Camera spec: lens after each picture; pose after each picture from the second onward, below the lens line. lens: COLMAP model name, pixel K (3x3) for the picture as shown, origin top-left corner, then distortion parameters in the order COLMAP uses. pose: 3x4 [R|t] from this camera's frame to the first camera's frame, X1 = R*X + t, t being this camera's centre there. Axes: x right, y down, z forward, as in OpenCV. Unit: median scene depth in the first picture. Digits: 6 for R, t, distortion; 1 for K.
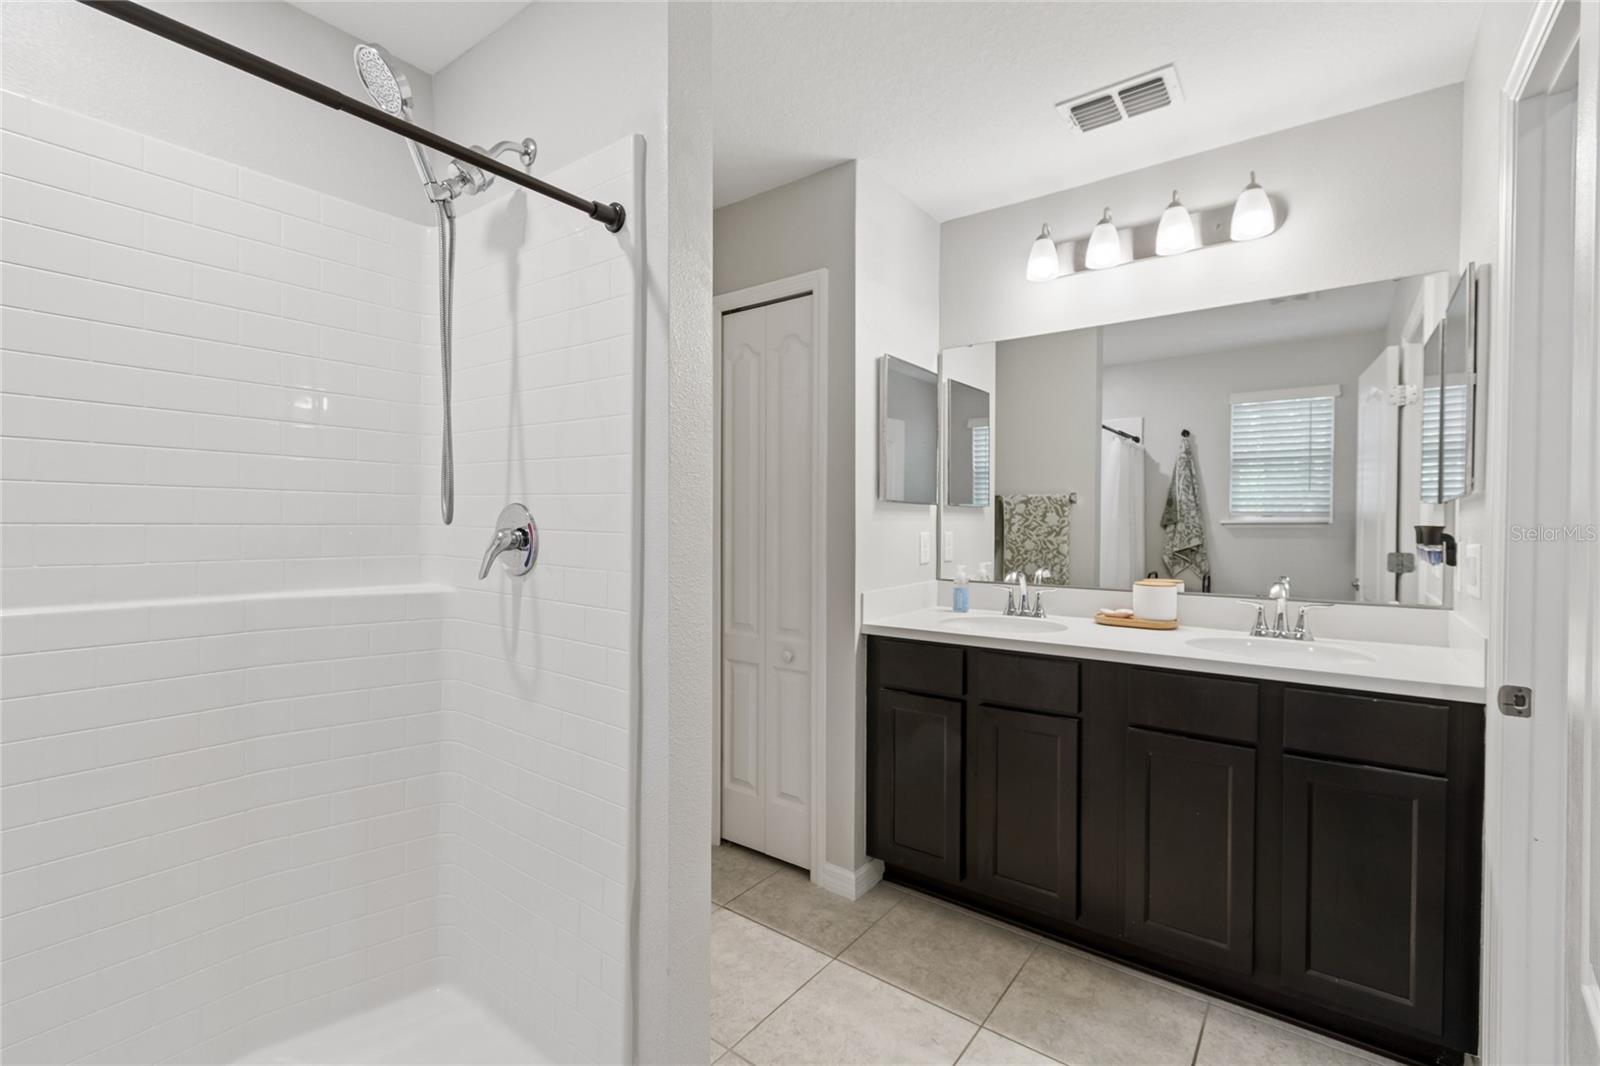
lens RADIAL K [[704.3, 0, 800.4], [0, 704.3, 526.5], [0, 0, 1]] dist [0.002088, 0.000113]
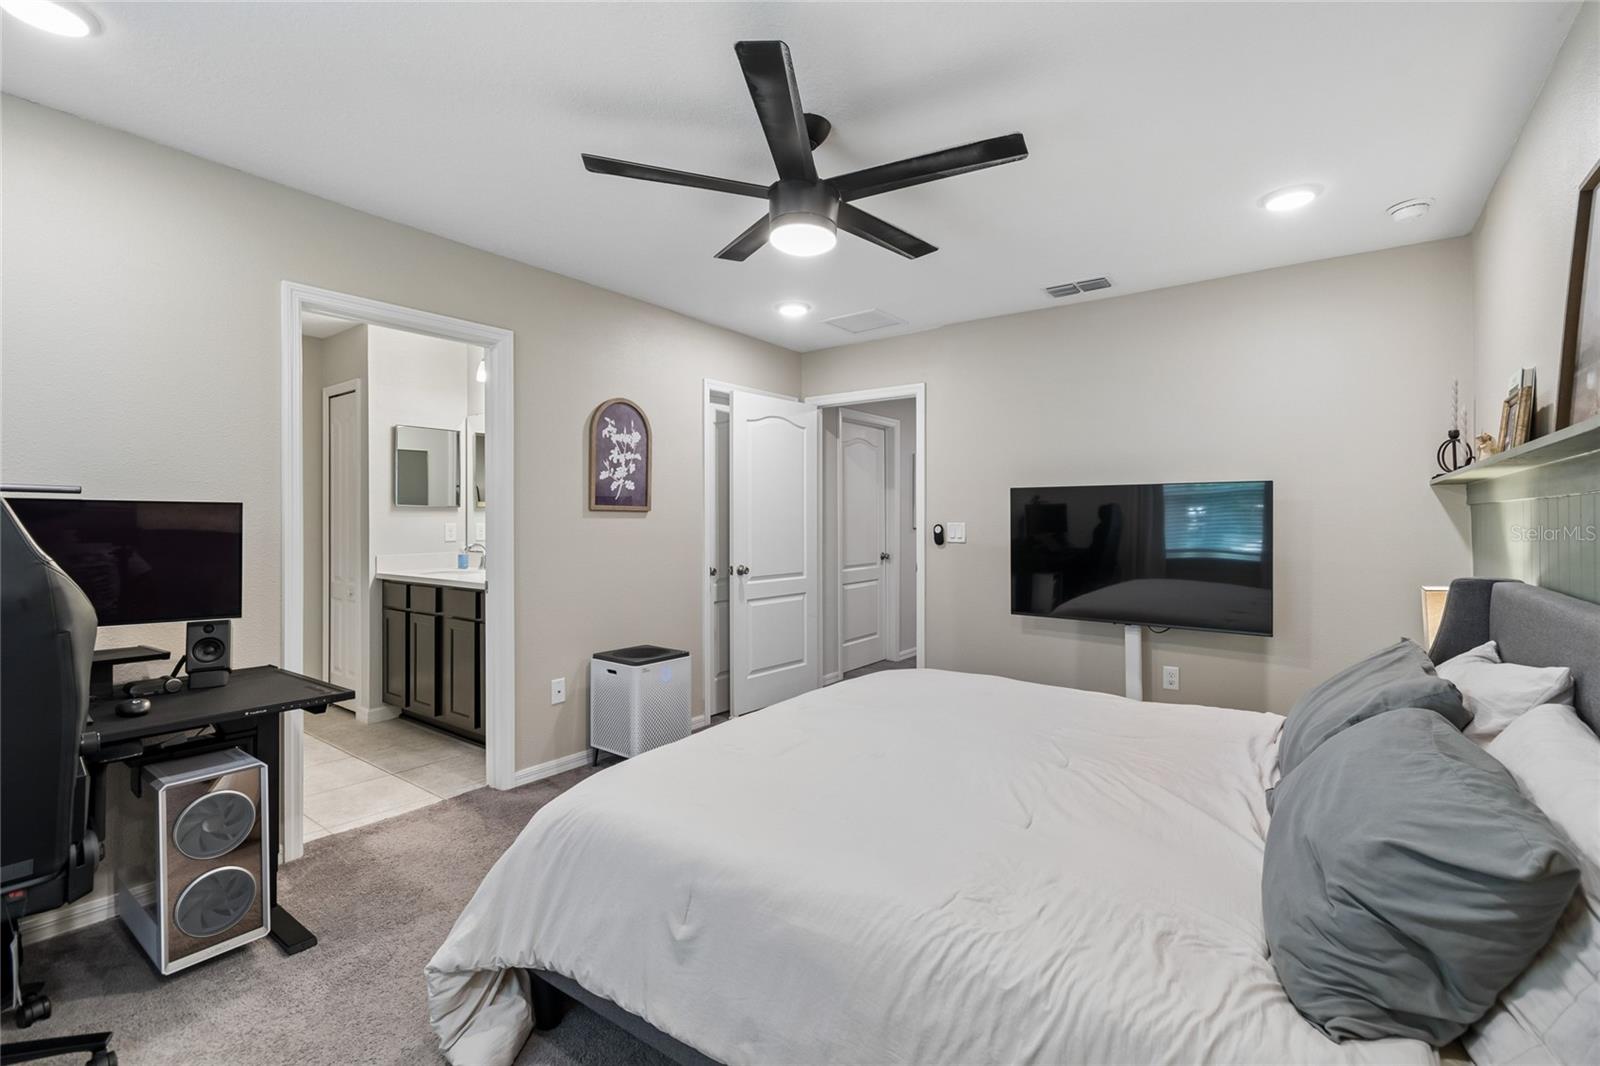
lens RADIAL K [[711.7, 0, 801.7], [0, 711.7, 513.6], [0, 0, 1]] dist [0.002603, -0.000037]
pose [[0.999992, -0.003753, -0.001131, 1.195964], [0.003734, 0.999866, -0.015961, 0.018359], [0.001191, 0.015957, 0.999872, -0.848658]]
